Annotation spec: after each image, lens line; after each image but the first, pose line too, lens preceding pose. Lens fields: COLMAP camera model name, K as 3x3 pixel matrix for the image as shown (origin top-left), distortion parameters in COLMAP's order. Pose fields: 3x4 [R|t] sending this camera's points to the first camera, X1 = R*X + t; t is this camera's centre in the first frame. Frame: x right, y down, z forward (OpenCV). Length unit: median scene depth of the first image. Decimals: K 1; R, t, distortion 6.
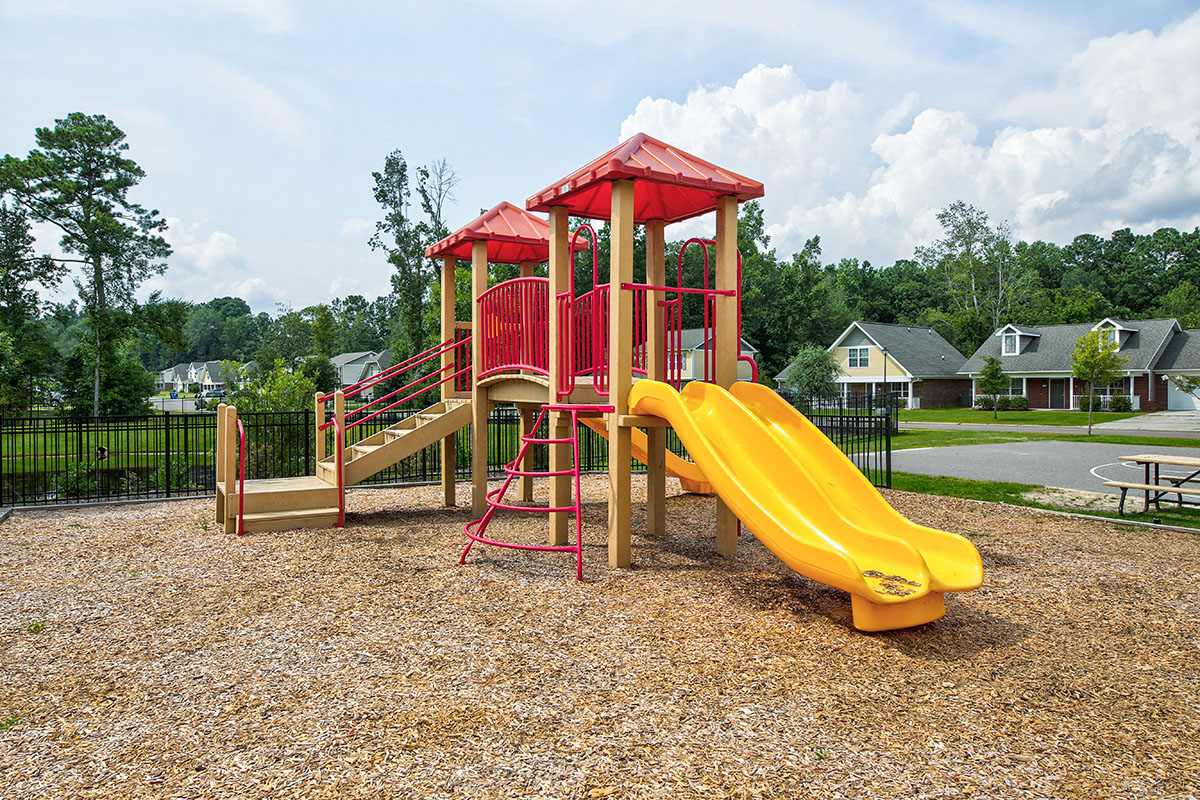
lens RADIAL K [[816.3, 0, 600.0], [0, 816.3, 400.0], [0, 0, 1]] dist [0.001573, 0.000810]
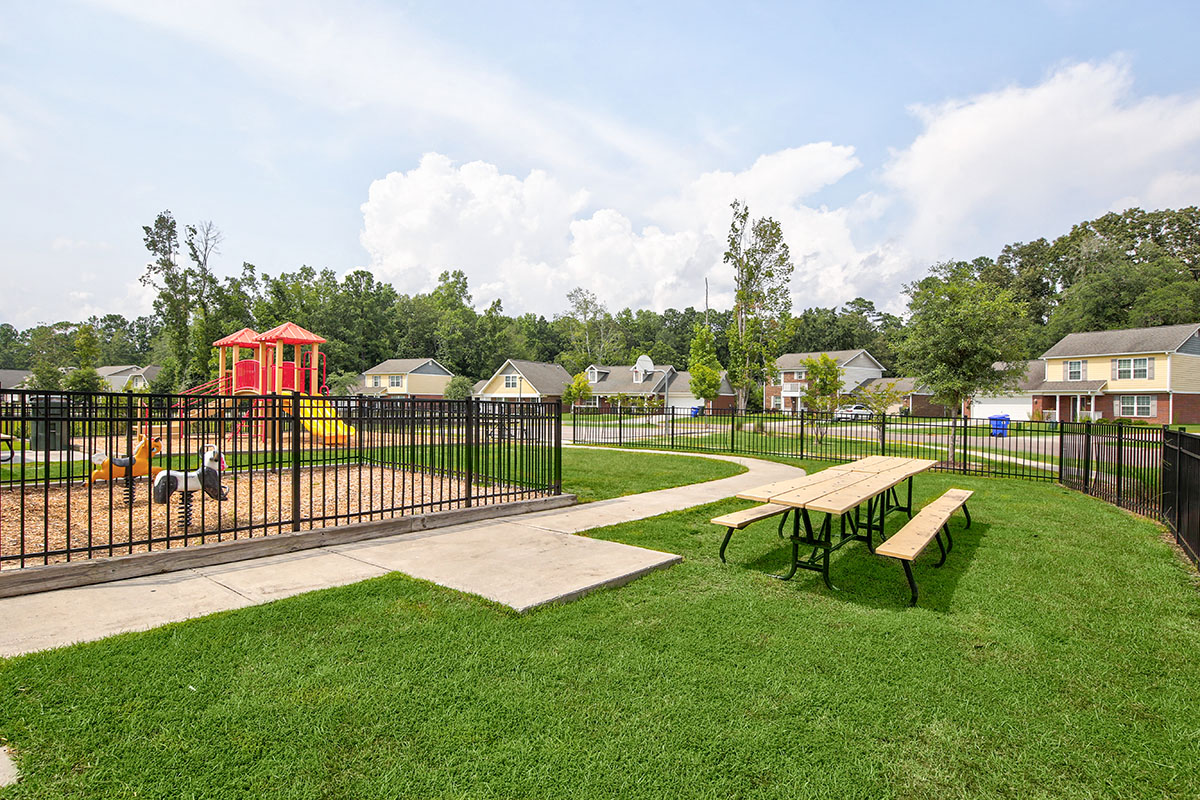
lens RADIAL K [[615.8, 0, 601.2], [0, 615.8, 407.0], [0, 0, 1]] dist [0.001993, 0.000895]
pose [[0.927541, 0.008853, 0.373617, 0.022285], [-0.006635, 0.999952, -0.007222, 0.003854], [-0.373663, 0.004220, 0.927555, -0.140621]]
